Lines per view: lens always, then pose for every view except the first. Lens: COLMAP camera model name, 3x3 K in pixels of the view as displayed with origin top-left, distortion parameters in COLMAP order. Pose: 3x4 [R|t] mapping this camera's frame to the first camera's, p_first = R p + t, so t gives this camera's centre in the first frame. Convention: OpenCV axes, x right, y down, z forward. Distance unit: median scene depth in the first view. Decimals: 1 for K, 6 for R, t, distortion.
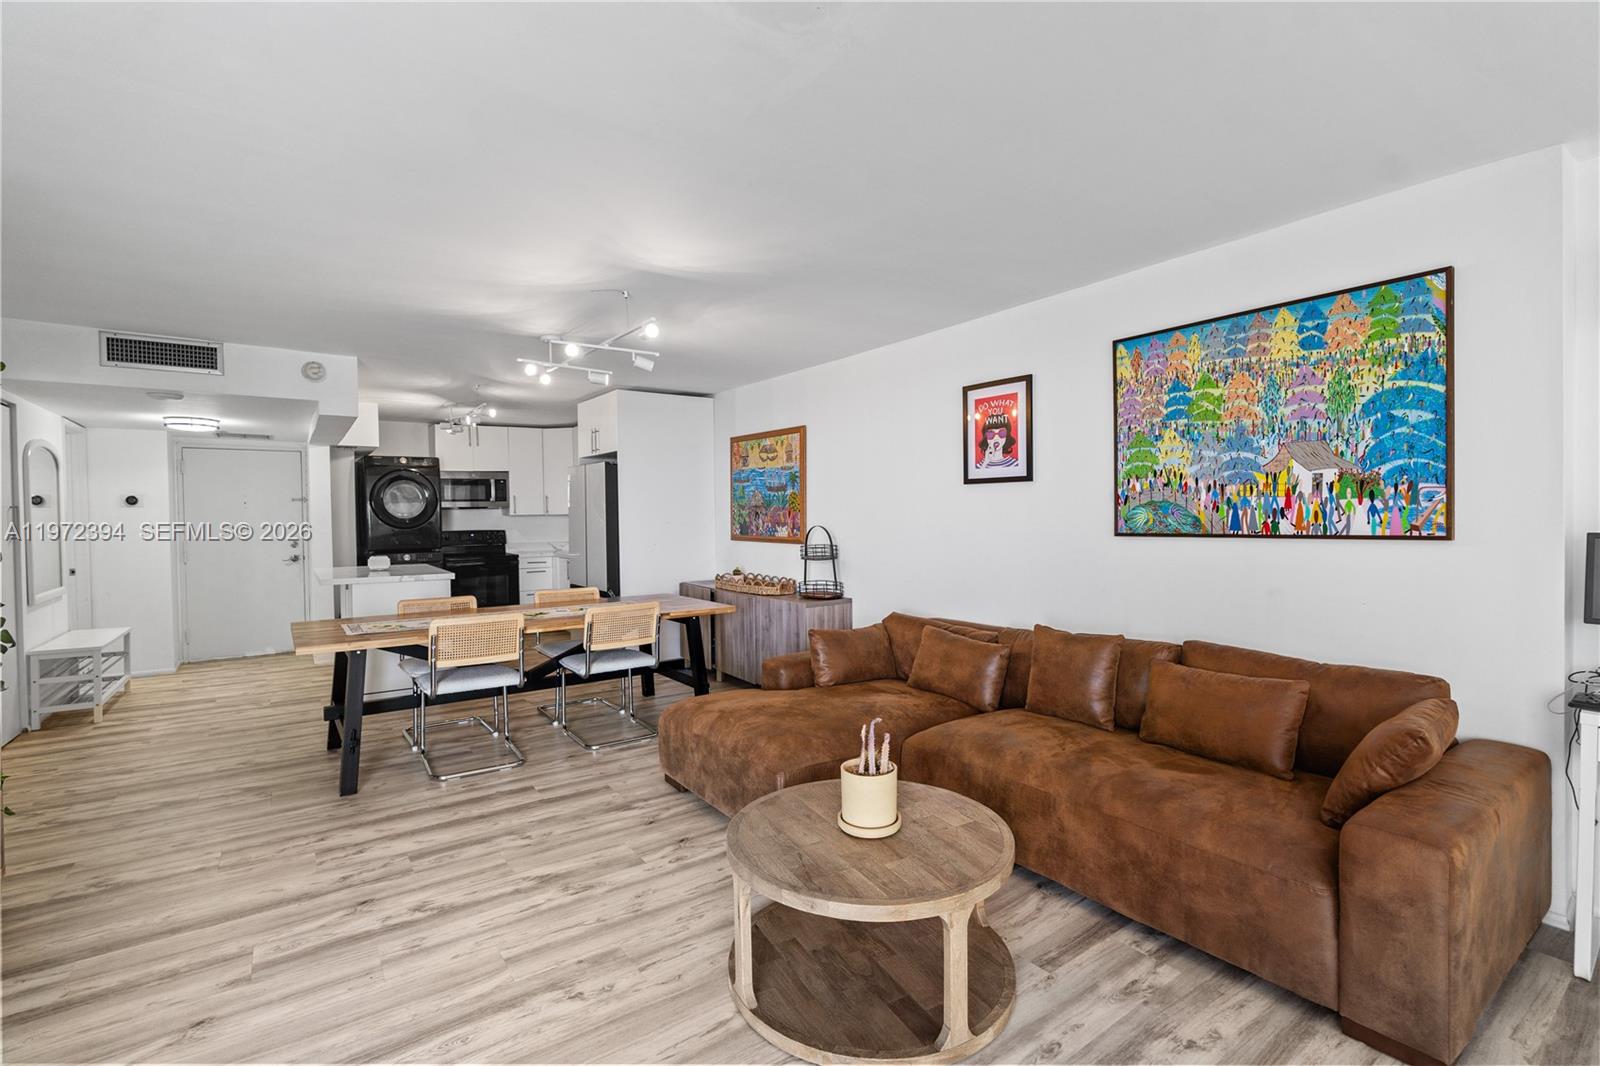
lens RADIAL K [[717.4, 0, 796.3], [0, 717.4, 528.7], [0, 0, 1]] dist [-0.013725, 0.004627]
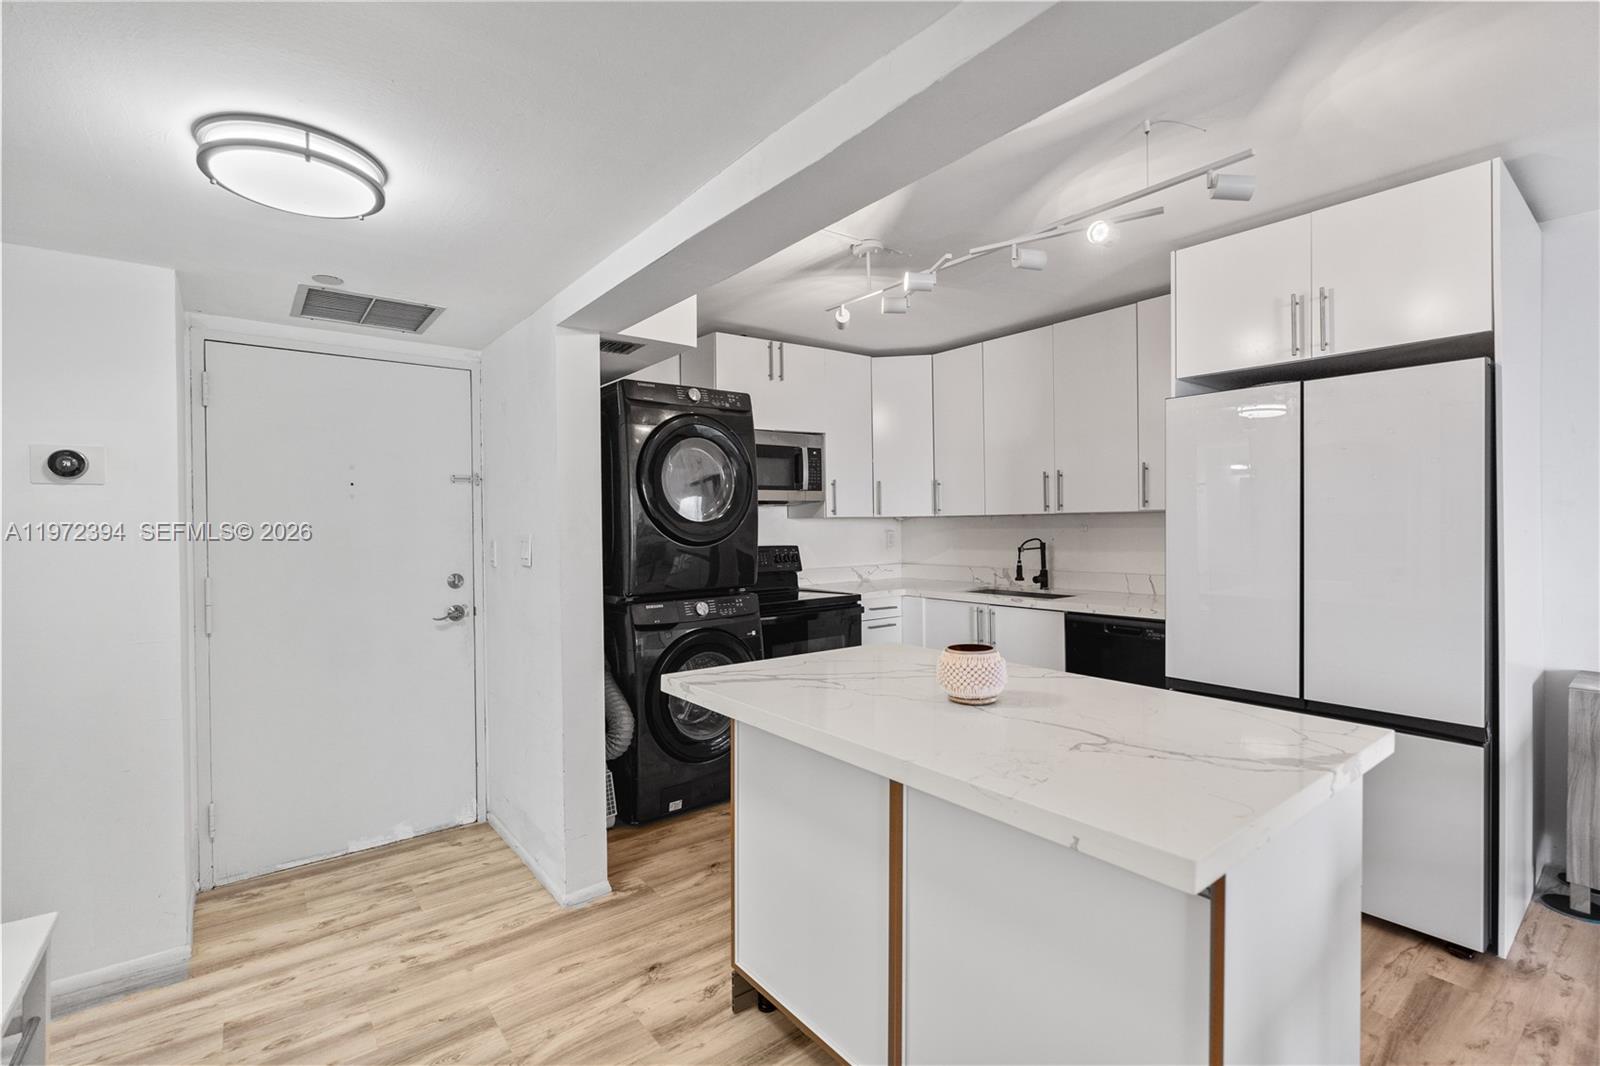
lens RADIAL K [[717.4, 0, 802.4], [0, 717.4, 526.0], [0, 0, 1]] dist [-0.013725, 0.004627]
pose [[0.999314, 0.000221, 0.037042, -0.910107], [0.000394, 0.999862, -0.016582, -0.008077], [-0.037041, 0.016585, 0.999176, 0.989446]]
